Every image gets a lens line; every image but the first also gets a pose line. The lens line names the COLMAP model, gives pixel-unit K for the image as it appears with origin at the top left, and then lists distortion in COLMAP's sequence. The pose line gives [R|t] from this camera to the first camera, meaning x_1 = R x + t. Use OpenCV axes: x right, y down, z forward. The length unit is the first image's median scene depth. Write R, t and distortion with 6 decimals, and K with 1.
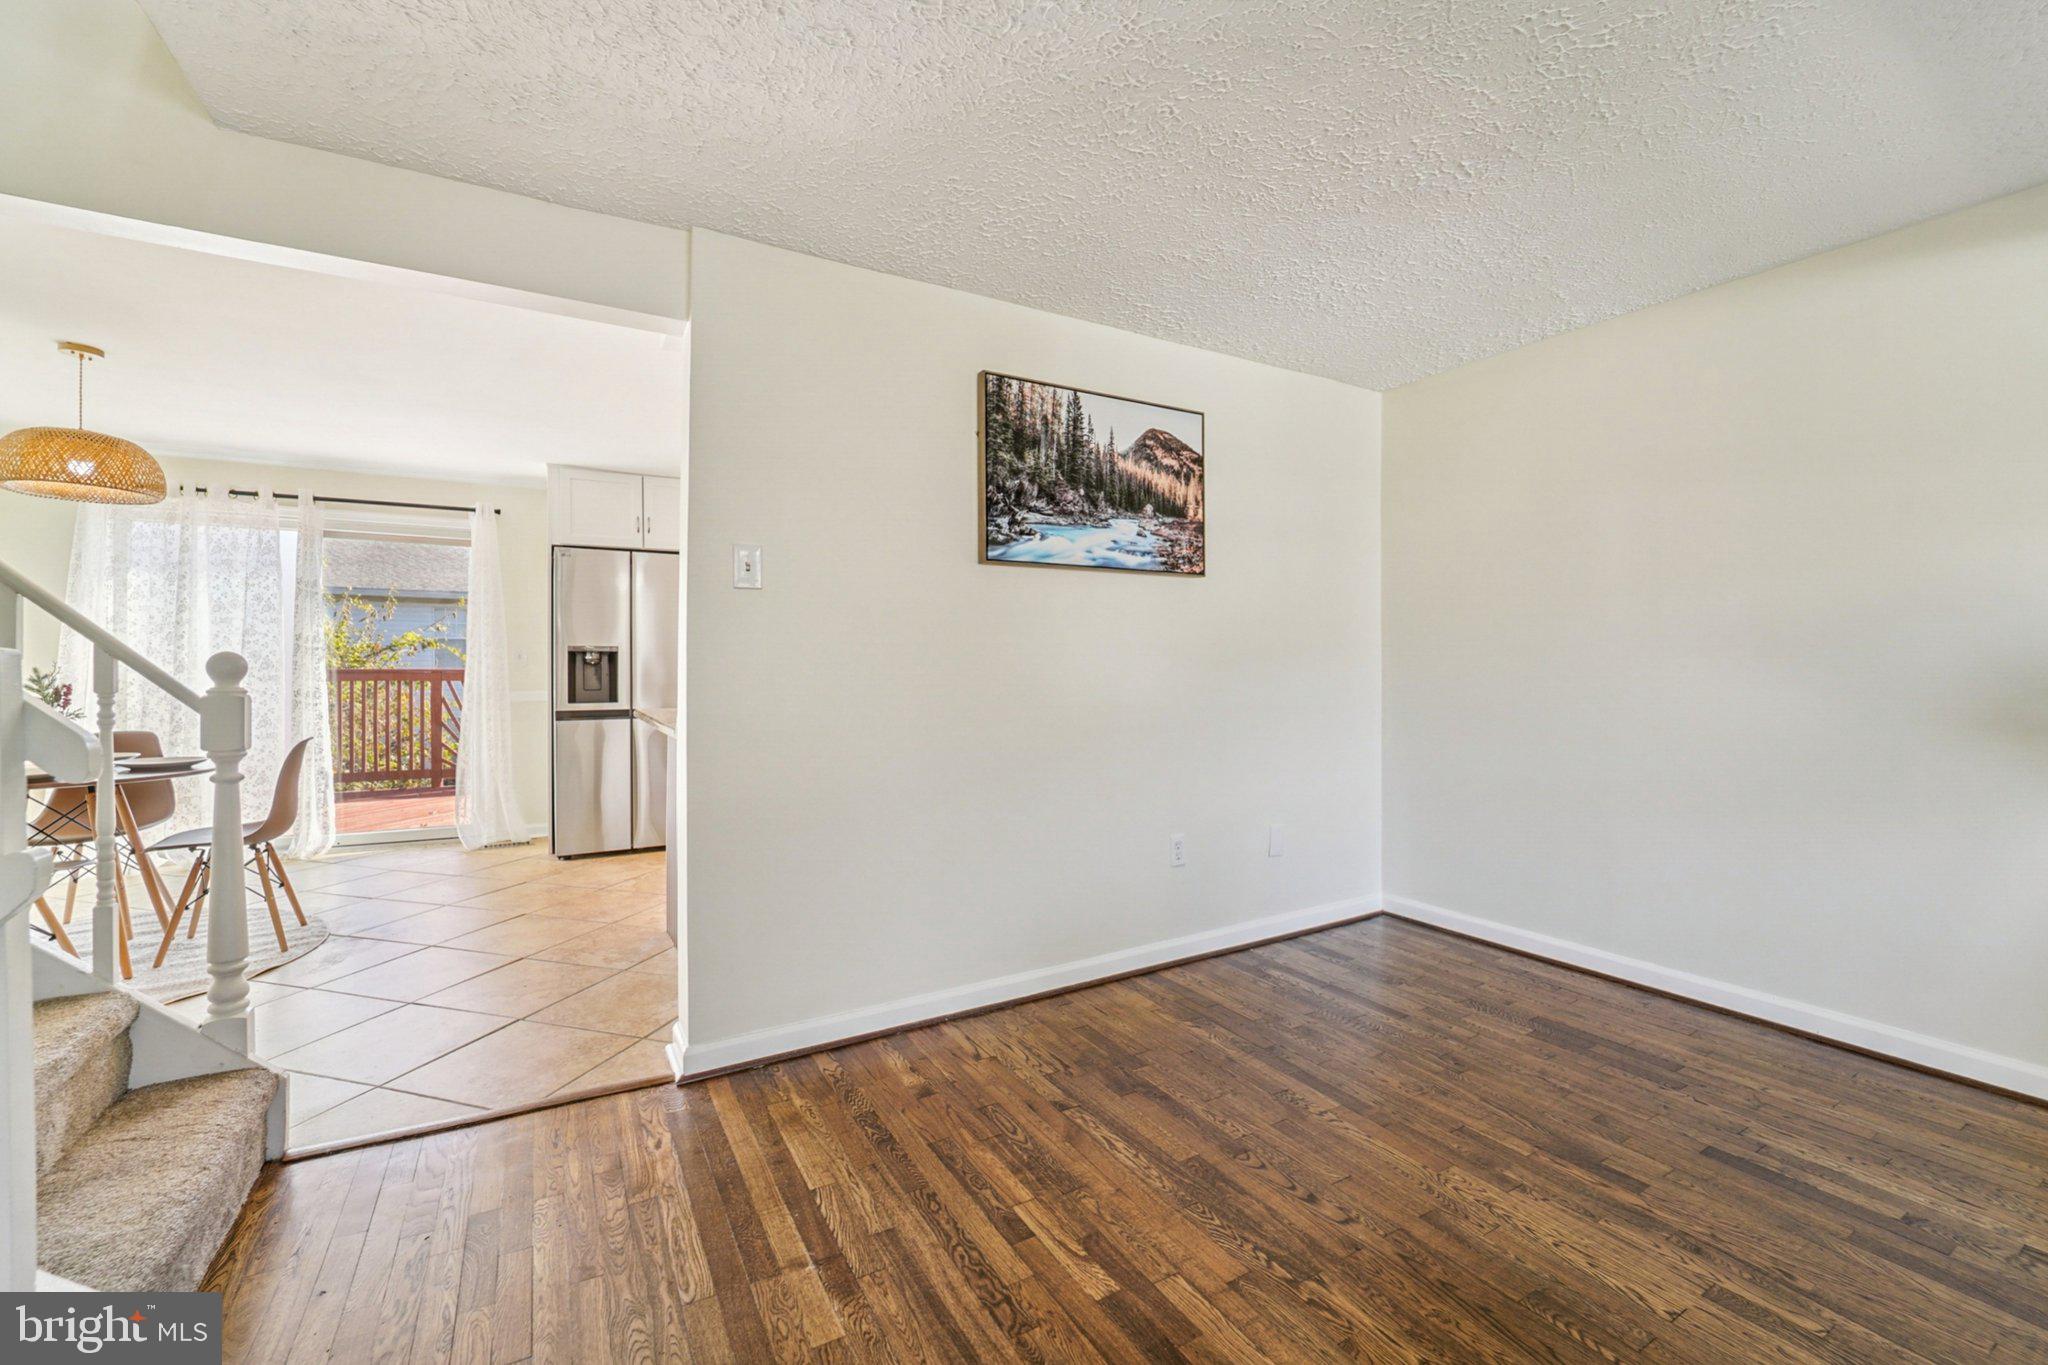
lens RADIAL K [[853.0, 0, 1027.6], [0, 853.0, 673.4], [0, 0, 1]] dist [-0.012704, 0.001510]
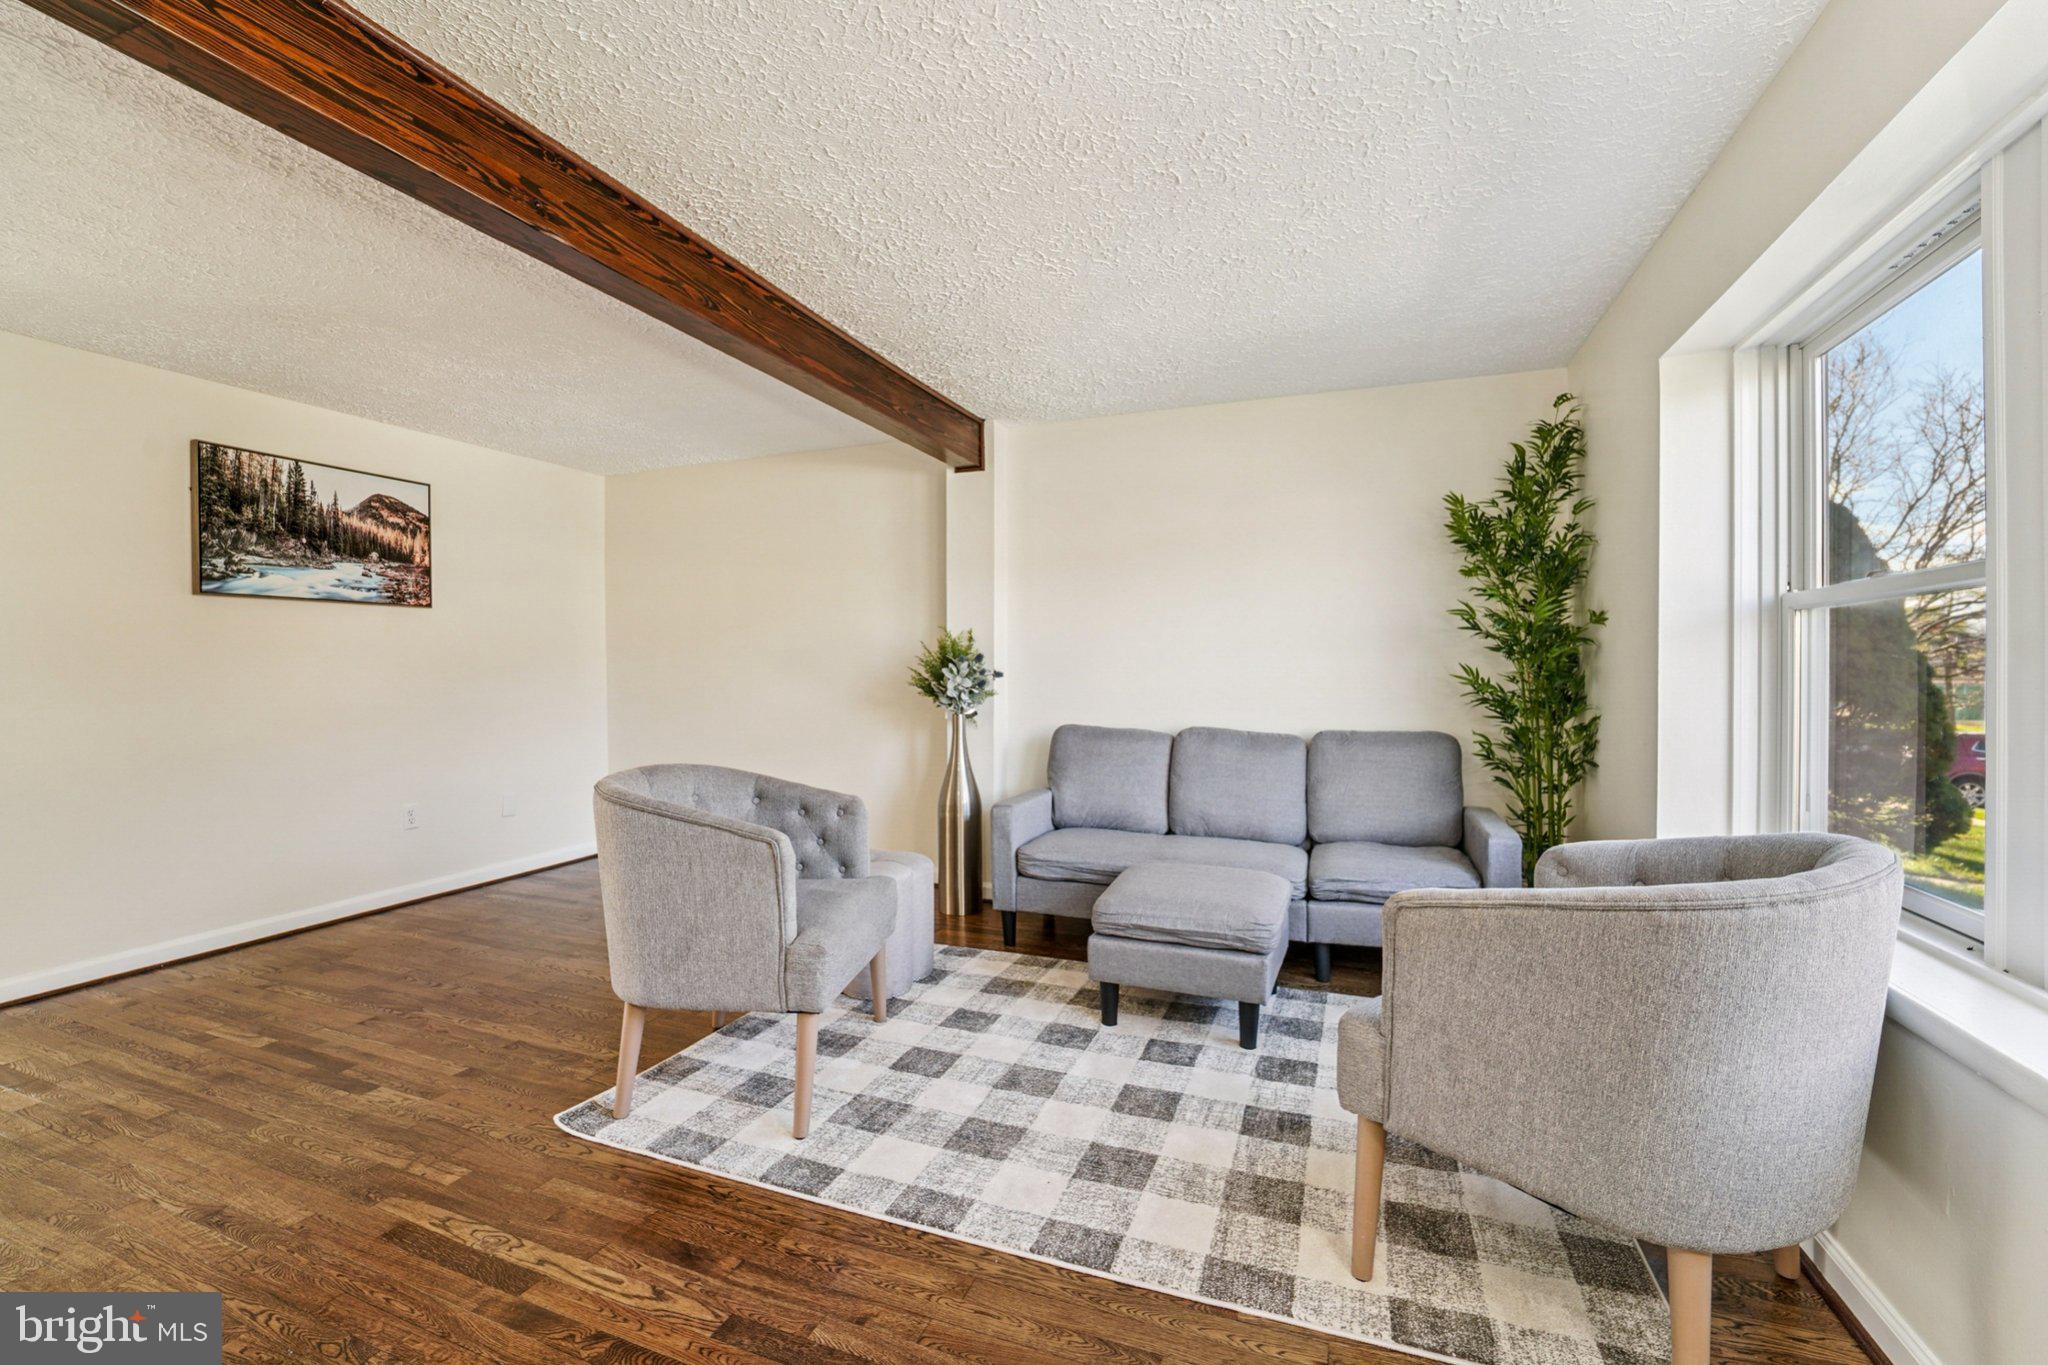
lens RADIAL K [[853.0, 0, 1010.6], [0, 853.0, 679.0], [0, 0, 1]] dist [-0.012704, 0.001510]
pose [[0.795607, -0.010024, 0.605730, 0.138784], [0.010050, 0.999944, 0.003347, 0.002278], [-0.605729, 0.003425, 0.795663, -0.668938]]
